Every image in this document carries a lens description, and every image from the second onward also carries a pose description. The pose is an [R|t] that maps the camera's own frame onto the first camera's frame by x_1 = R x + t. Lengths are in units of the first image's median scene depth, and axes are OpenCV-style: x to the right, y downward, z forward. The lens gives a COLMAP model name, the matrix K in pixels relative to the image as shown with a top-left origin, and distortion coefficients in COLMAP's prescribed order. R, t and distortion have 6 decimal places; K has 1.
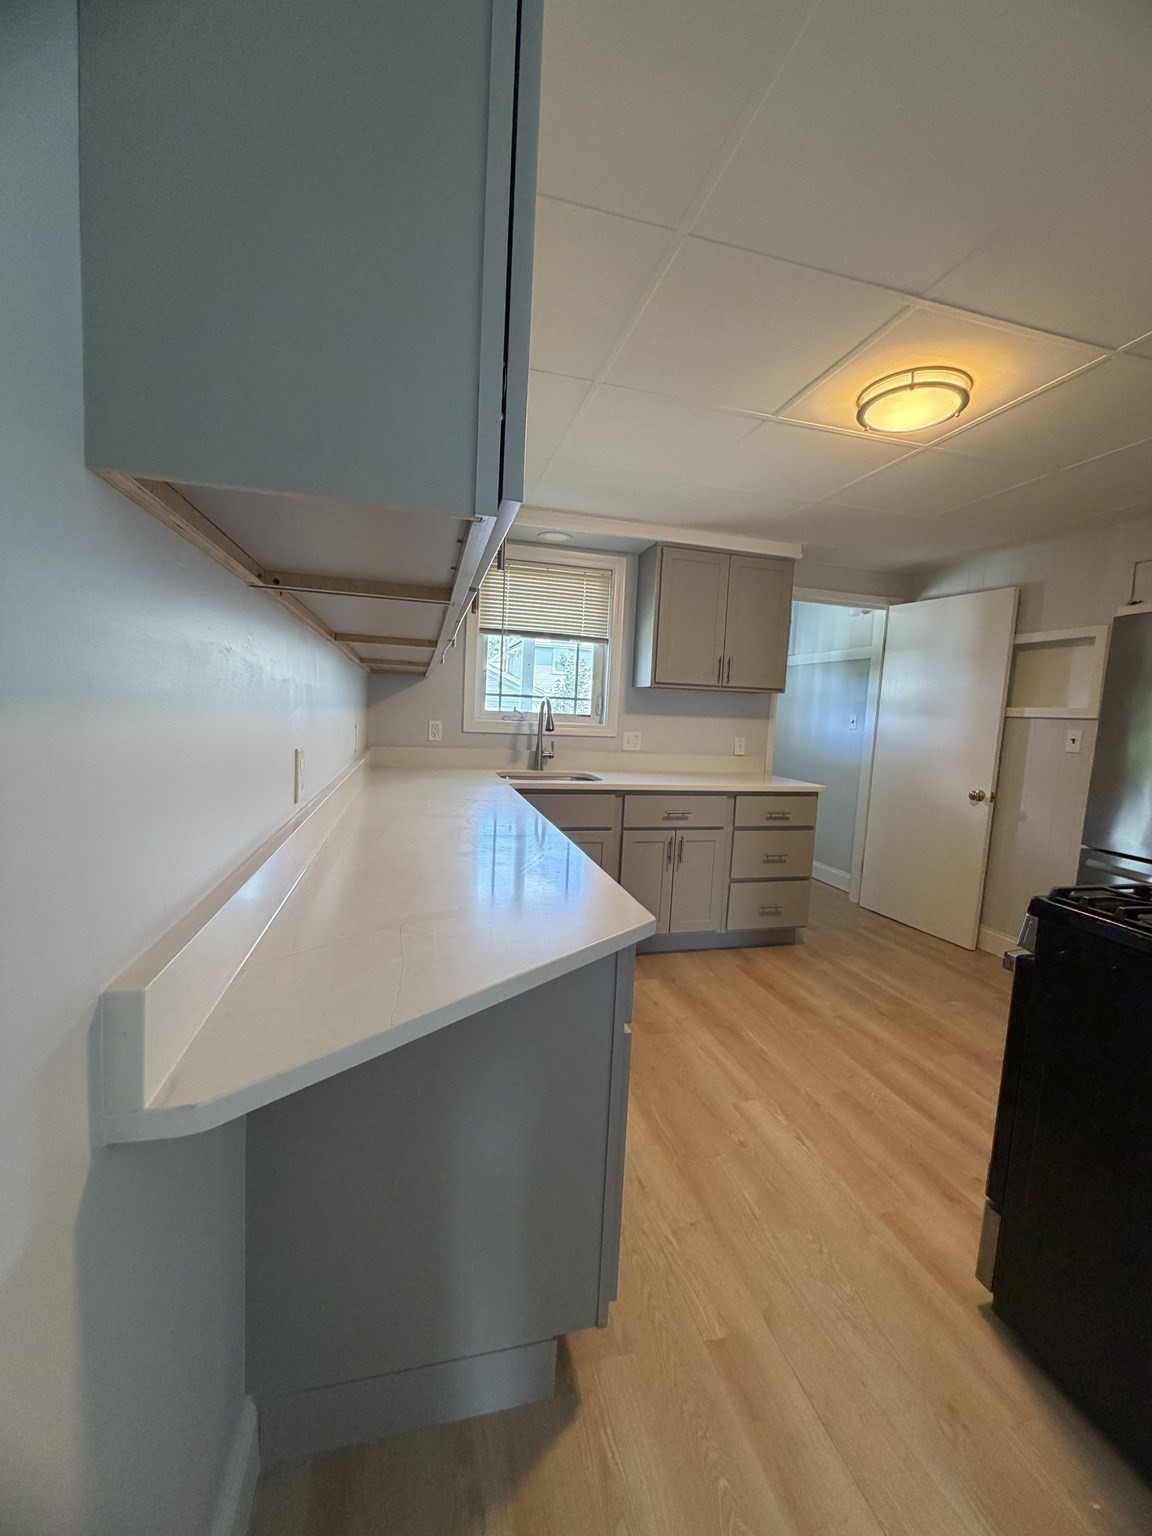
lens RADIAL K [[611.9, 0, 579.3], [0, 611.9, 763.4], [0, 0, 1]] dist [-0.002973, -0.000010]
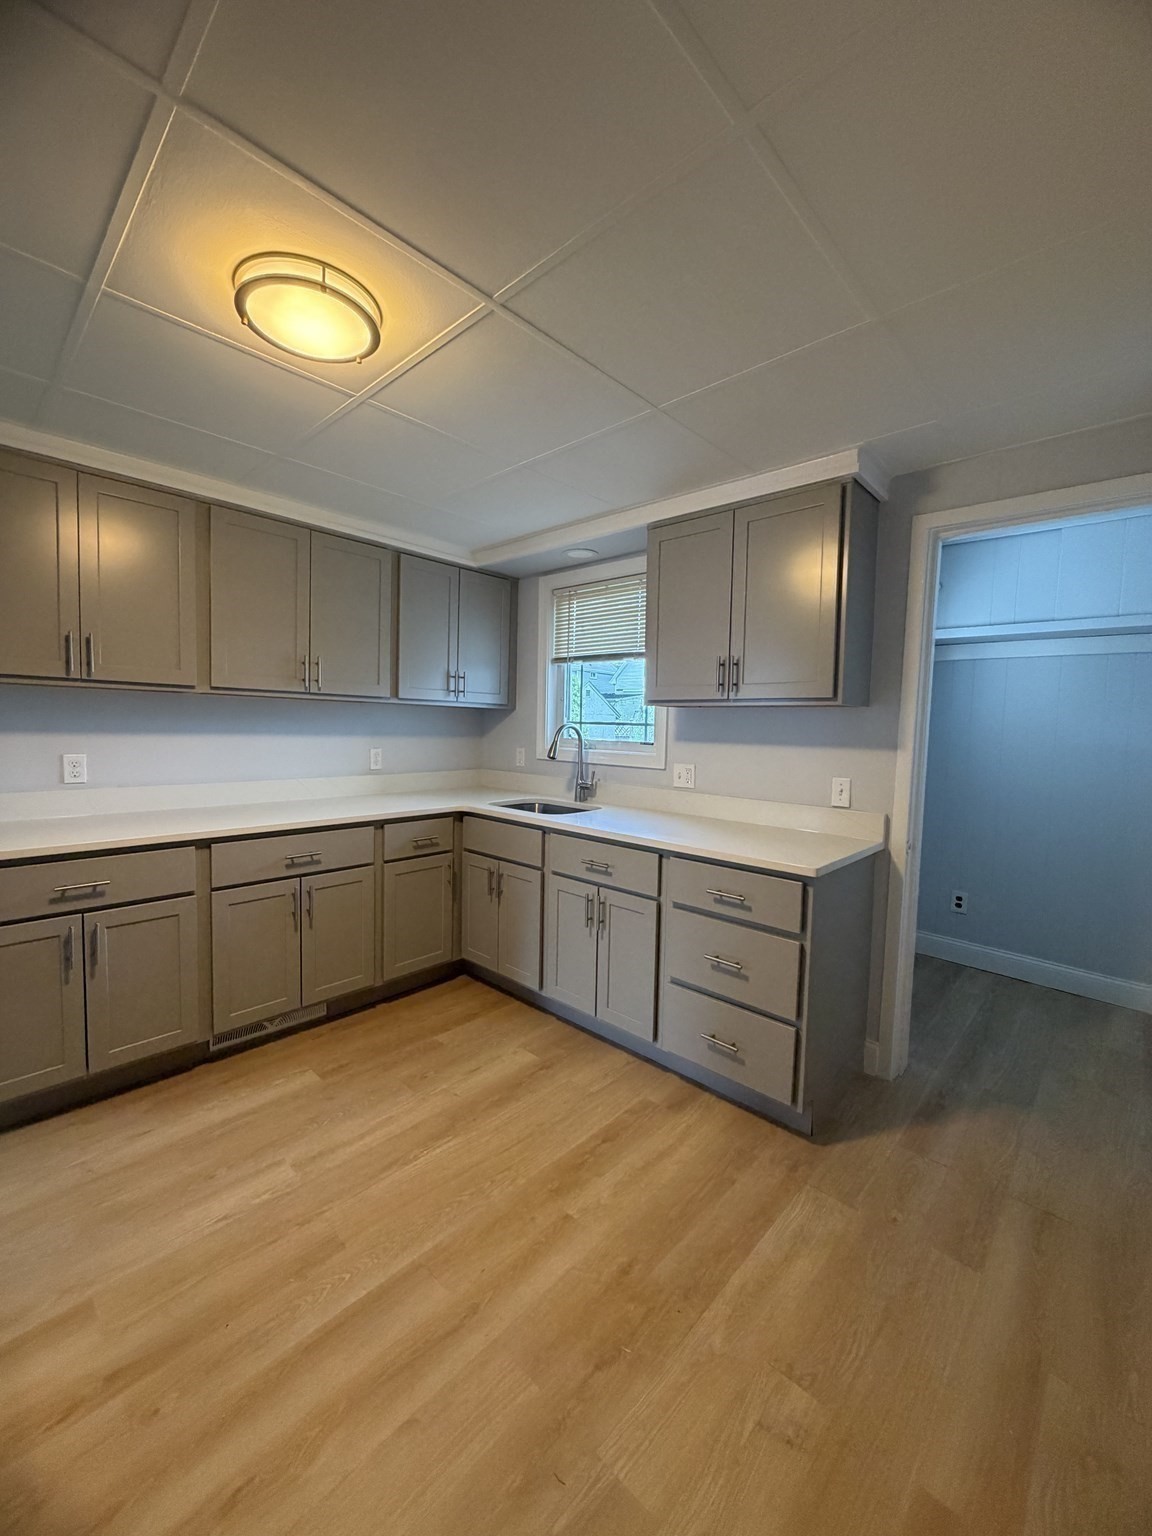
lens RADIAL K [[611.9, 0, 576.6], [0, 611.9, 768.5], [0, 0, 1]] dist [-0.002973, -0.000010]
pose [[0.526208, 0.029543, -0.849842, 0.770284], [-0.077645, 0.996891, -0.013421, -0.027519], [0.846804, 0.073048, 0.526866, 0.526585]]
